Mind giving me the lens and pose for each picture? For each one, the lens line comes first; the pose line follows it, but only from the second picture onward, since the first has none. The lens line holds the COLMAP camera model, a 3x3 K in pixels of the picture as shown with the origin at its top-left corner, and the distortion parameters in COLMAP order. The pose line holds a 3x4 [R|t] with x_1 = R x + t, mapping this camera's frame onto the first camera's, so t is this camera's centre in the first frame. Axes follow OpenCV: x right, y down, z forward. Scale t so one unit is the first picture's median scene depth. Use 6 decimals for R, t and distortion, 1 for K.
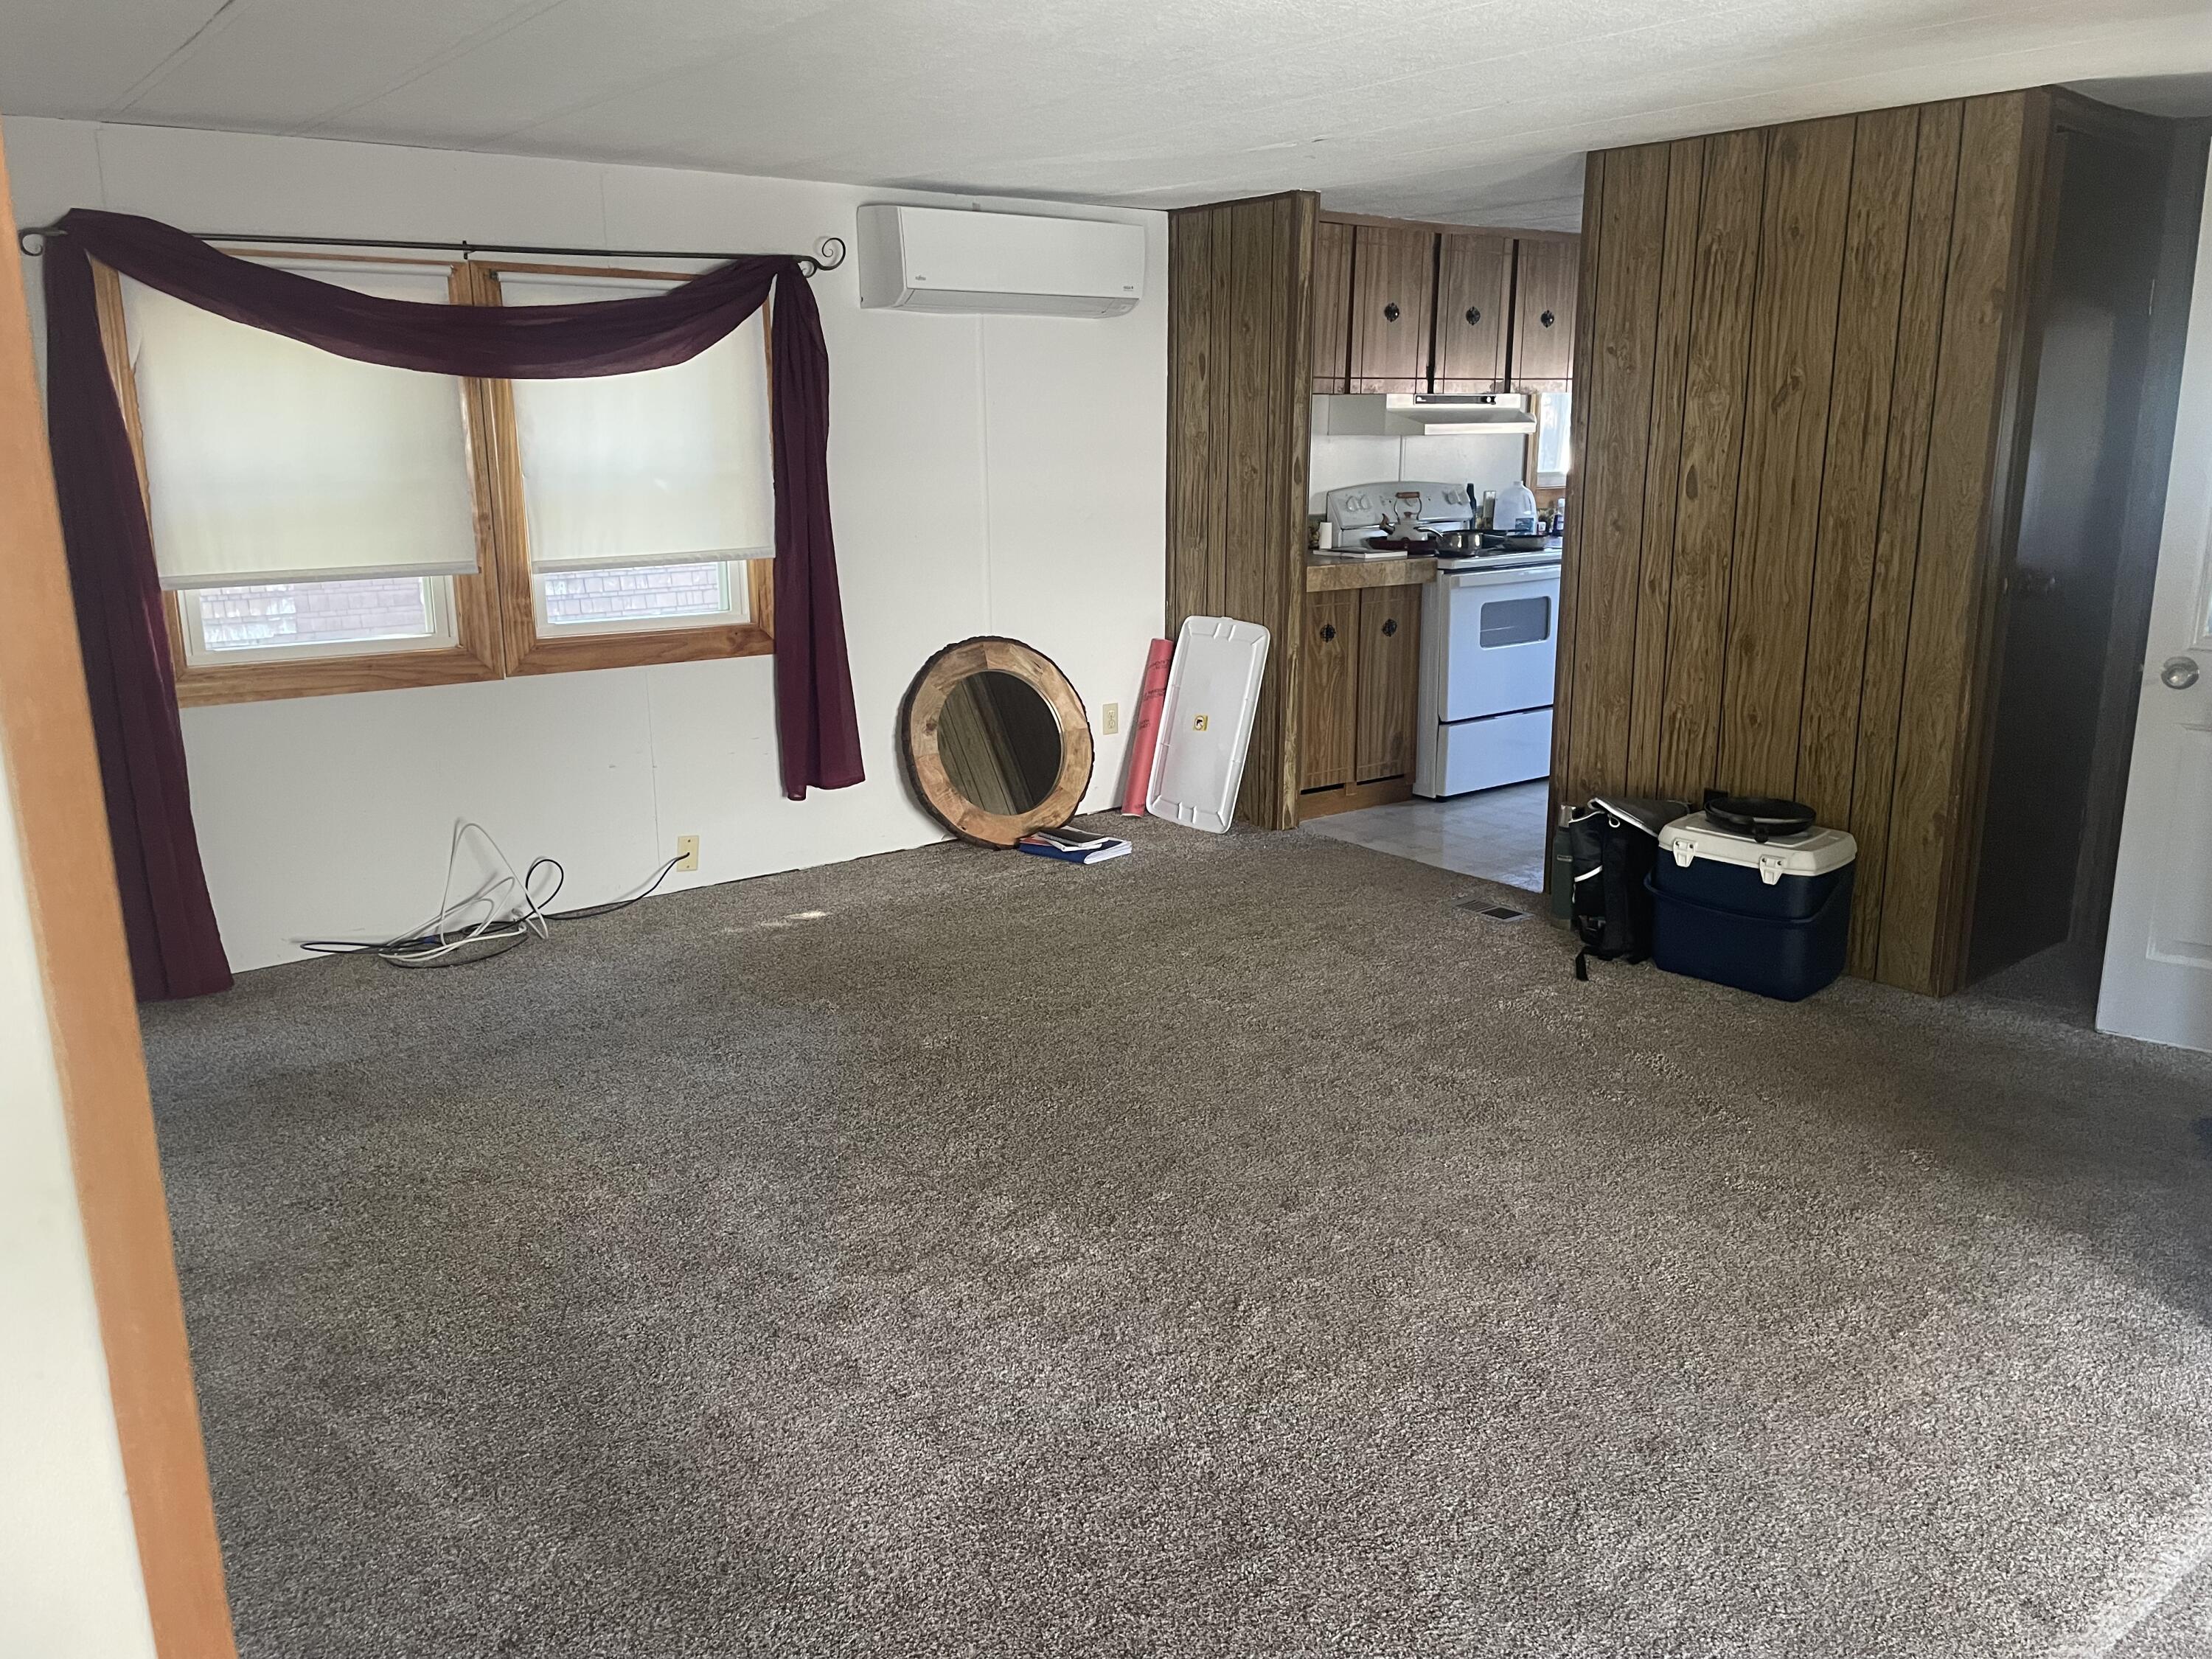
lens RADIAL K [[1667.2, 0, 1116.0], [0, 1667.2, 792.1], [0, 0, 1]] dist [0.097271, -0.127302]
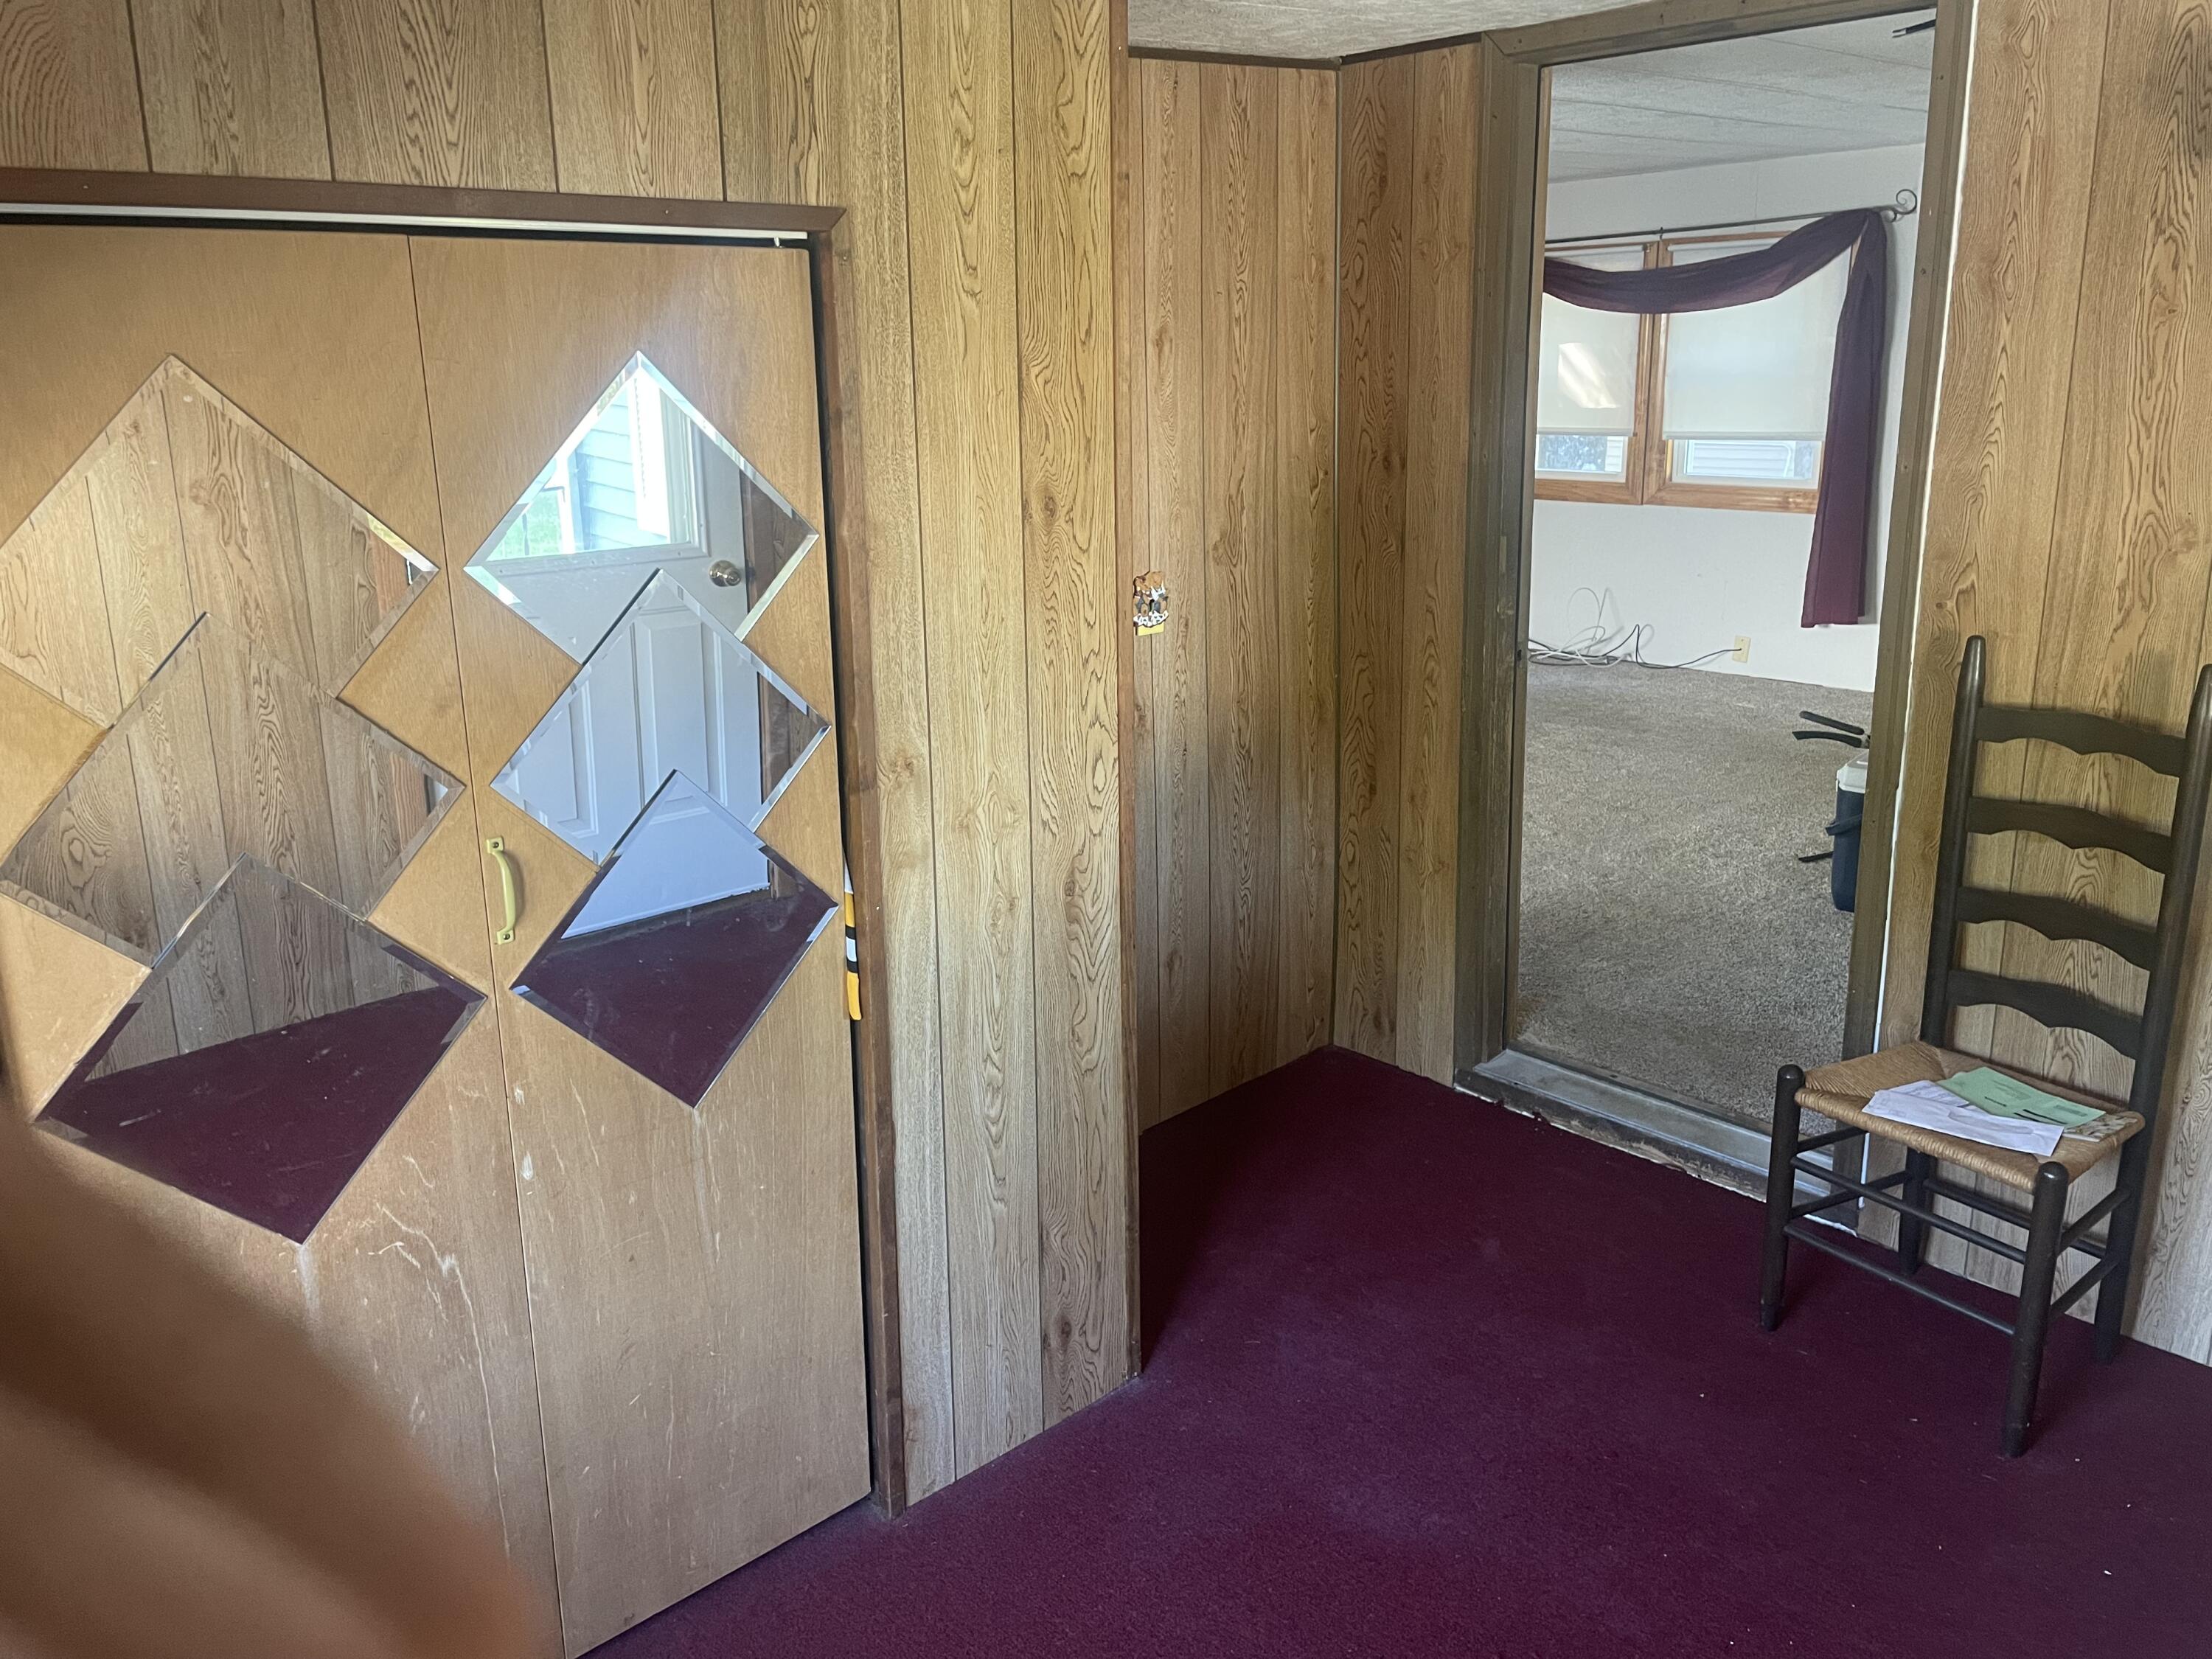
lens RADIAL K [[1667.2, 0, 1116.0], [0, 1667.2, 792.1], [0, 0, 1]] dist [0.097271, -0.127302]
pose [[0.085962, 0.255350, -0.963020, 1.181184], [-0.206908, 0.950099, 0.233455, -0.077618], [0.974577, 0.179188, 0.134507, 0.349548]]
